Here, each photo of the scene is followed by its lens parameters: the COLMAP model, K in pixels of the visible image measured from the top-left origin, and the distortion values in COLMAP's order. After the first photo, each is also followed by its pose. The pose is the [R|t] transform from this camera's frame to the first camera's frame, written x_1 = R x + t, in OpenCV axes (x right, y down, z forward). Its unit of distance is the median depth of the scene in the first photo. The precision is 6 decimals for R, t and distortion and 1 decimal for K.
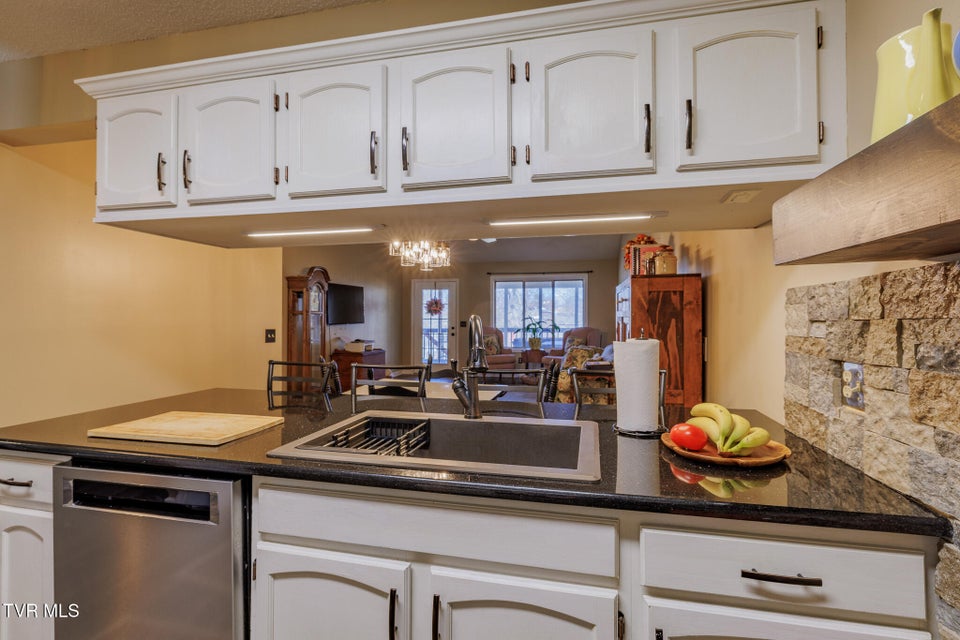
lens RADIAL K [[425.3, 0, 483.5], [0, 425.3, 313.7], [0, 0, 1]] dist [-0.004505, 0.000000]
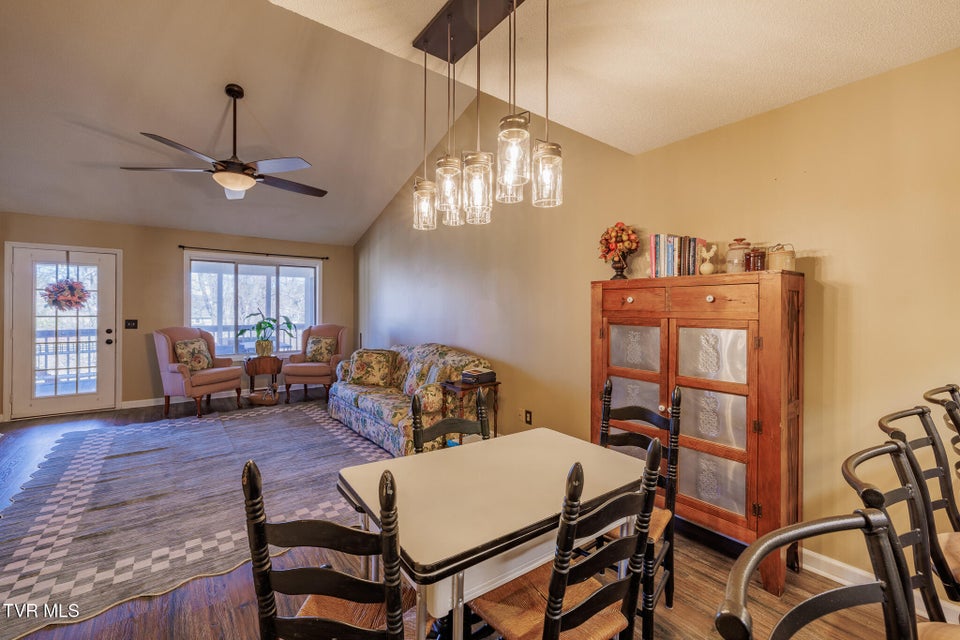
lens RADIAL K [[401.2, 0, 460.2], [0, 401.2, 308.5], [0, 0, 1]] dist [-0.002040, 0.000594]
pose [[0.661766, -0.001261, 0.749709, -0.171292], [-0.005335, 0.999965, 0.006392, -0.004710], [-0.749691, -0.008230, 0.661737, 0.249750]]
